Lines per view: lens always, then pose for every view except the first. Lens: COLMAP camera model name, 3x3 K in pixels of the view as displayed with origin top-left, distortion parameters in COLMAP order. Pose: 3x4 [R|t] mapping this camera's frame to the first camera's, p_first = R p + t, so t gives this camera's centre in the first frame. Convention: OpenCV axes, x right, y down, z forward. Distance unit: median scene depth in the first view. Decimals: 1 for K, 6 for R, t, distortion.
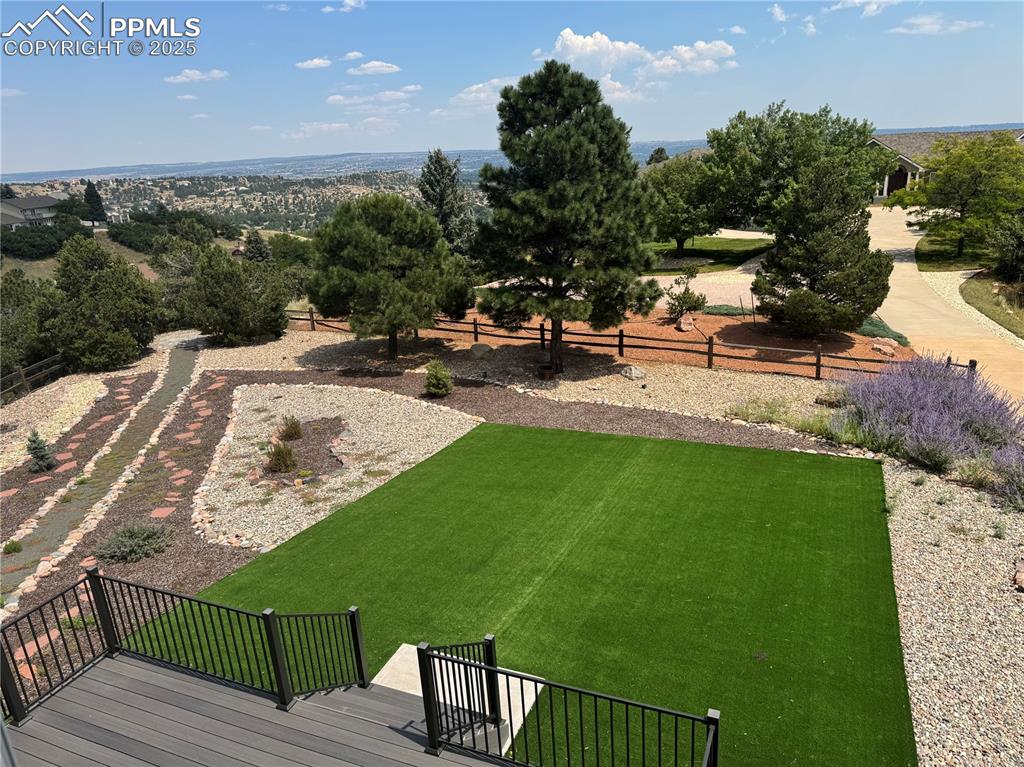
lens RADIAL K [[701.8, 0, 512.0], [0, 701.8, 383.5], [0, 0, 1]] dist [0.001597, -0.002205]
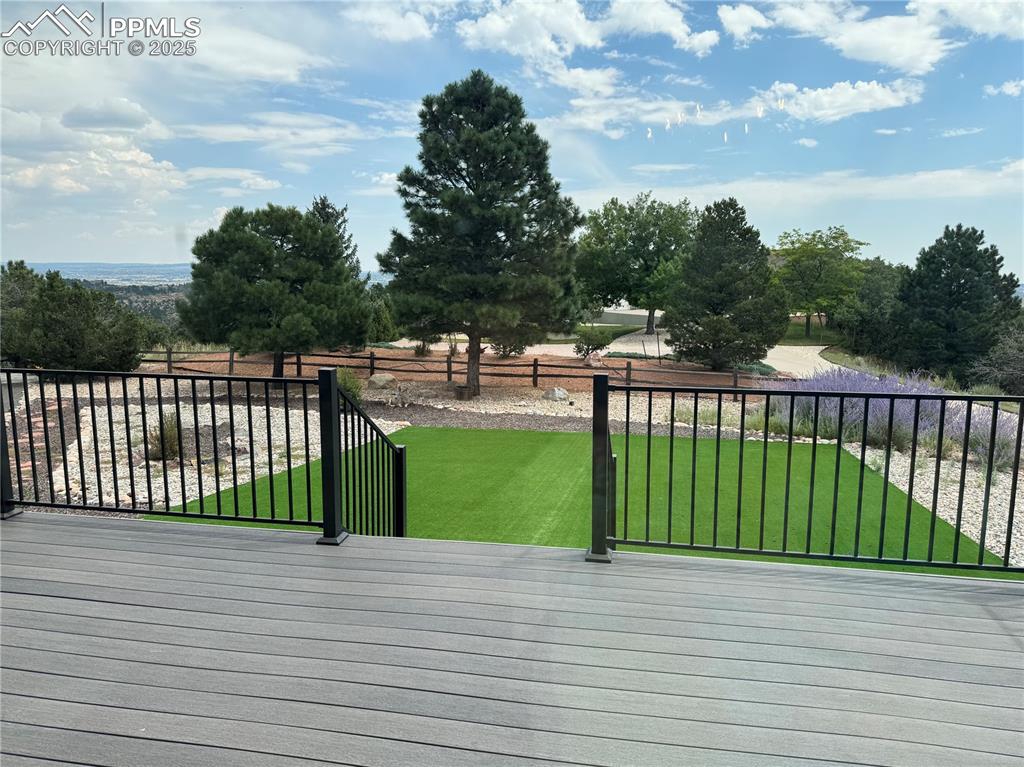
lens RADIAL K [[701.8, 0, 512.0], [0, 701.8, 383.5], [0, 0, 1]] dist [0.001597, -0.002205]
pose [[0.974310, 0.031628, 0.222981, -0.087974], [0.007905, 0.984677, -0.174209, 0.124073], [-0.225074, 0.171496, 0.959130, 0.098381]]
